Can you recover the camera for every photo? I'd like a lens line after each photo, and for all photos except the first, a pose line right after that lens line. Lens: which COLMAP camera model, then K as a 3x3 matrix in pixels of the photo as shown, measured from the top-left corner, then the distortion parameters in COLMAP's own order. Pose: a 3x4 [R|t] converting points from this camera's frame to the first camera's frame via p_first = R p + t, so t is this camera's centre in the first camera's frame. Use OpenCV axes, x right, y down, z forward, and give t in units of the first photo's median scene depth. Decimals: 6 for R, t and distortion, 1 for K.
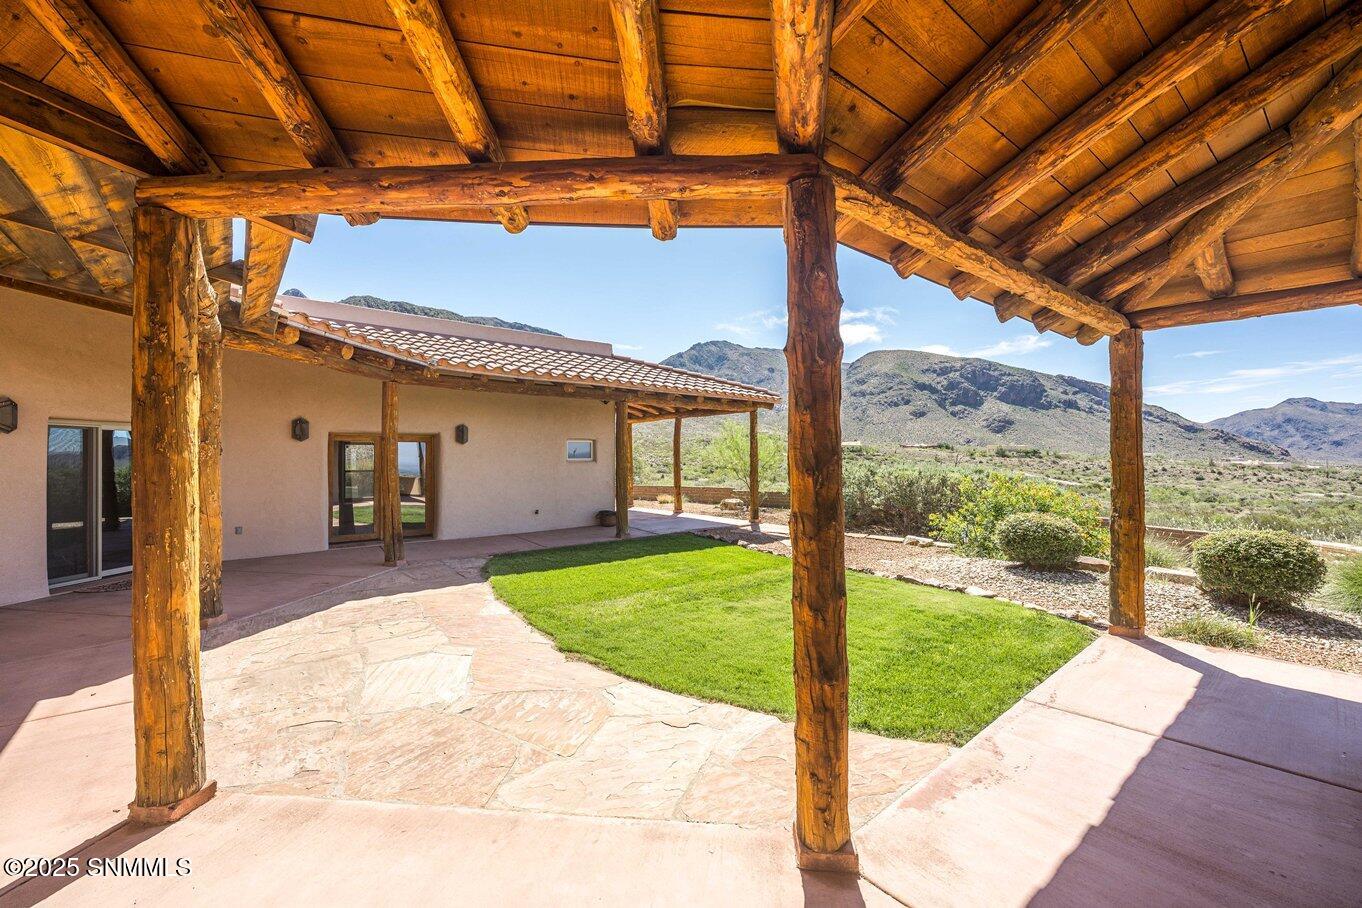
lens RADIAL K [[573.8, 0, 681.0], [0, 573.8, 454.0], [0, 0, 1]] dist [-0.002403, -0.000440]
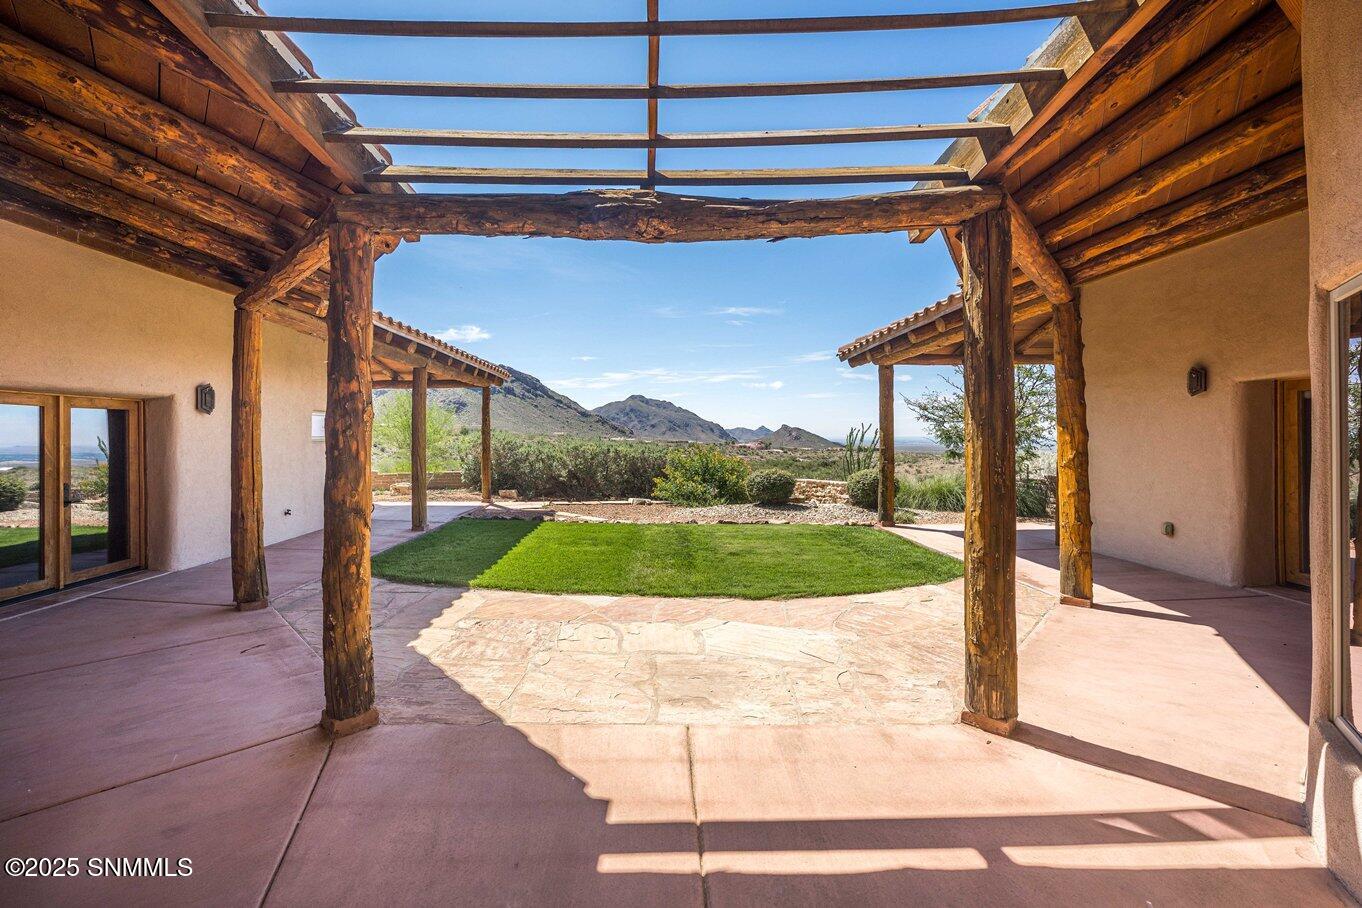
lens RADIAL K [[573.8, 0, 681.0], [0, 573.8, 454.0], [0, 0, 1]] dist [-0.002403, -0.000440]
pose [[0.597309, -0.031751, 0.801382, -0.524389], [0.004019, 0.999322, 0.036598, 0.005658], [-0.802001, -0.018640, 0.597032, 0.196075]]
